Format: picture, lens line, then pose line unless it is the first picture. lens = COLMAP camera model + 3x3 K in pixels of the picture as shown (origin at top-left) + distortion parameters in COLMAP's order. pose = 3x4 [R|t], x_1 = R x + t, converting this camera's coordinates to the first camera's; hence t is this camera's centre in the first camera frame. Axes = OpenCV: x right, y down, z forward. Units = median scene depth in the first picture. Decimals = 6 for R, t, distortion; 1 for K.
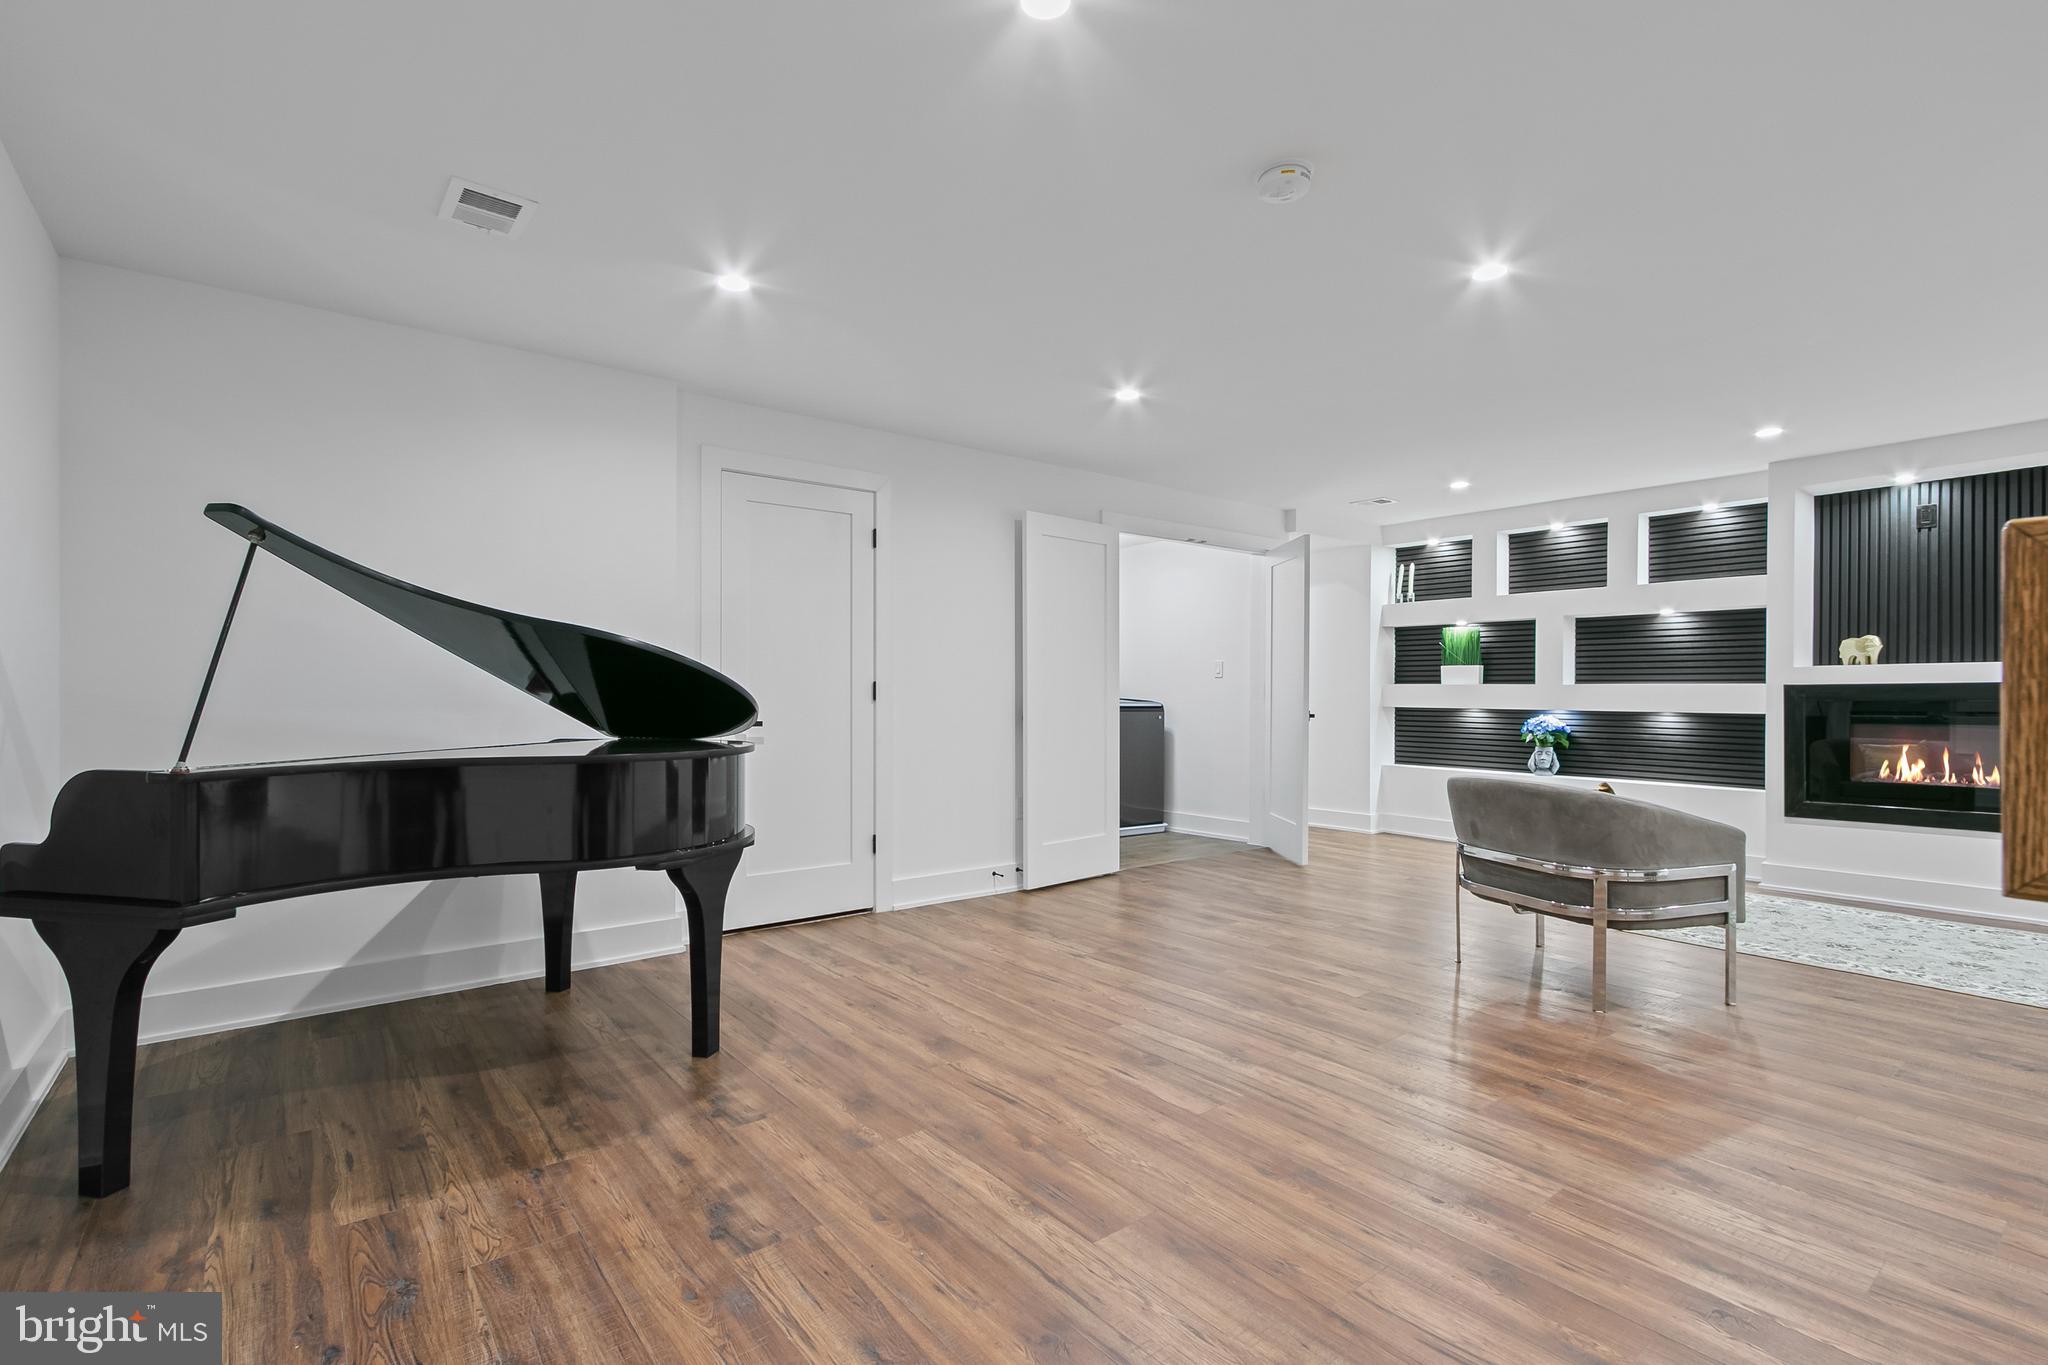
lens RADIAL K [[959.4, 0, 1024.6], [0, 959.4, 701.9], [0, 0, 1]] dist [0.001256, 0.000669]
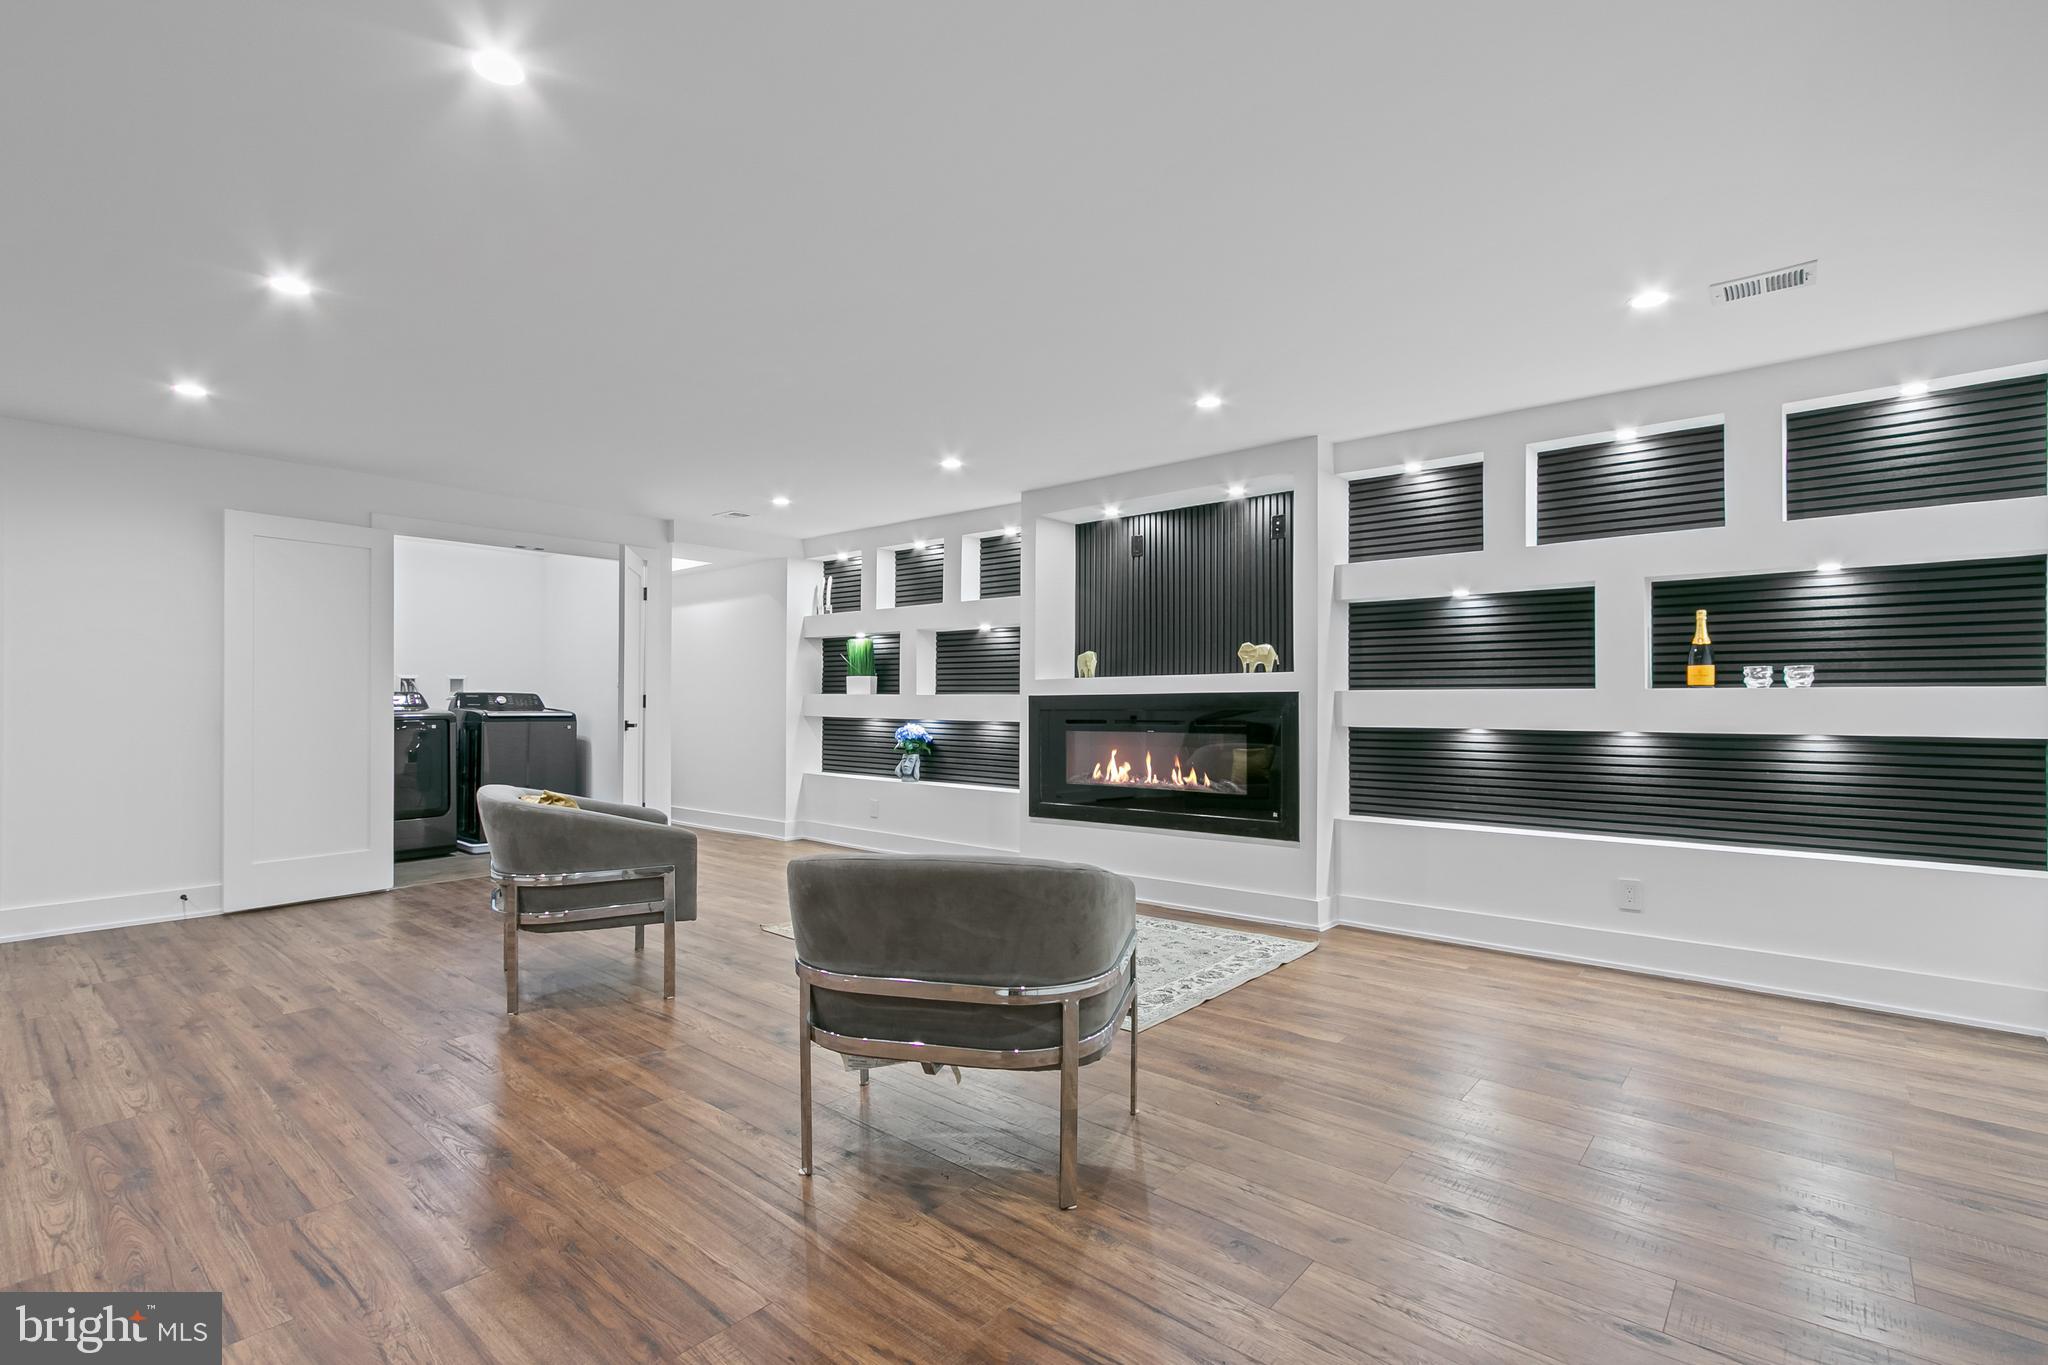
lens RADIAL K [[959.4, 0, 1024.6], [0, 959.4, 701.9], [0, 0, 1]] dist [0.001256, 0.000669]
pose [[0.981386, 0.000889, 0.192042, 0.567236], [0.000863, 0.999959, -0.009036, -0.000690], [-0.192042, 0.009033, 0.981345, -0.069006]]
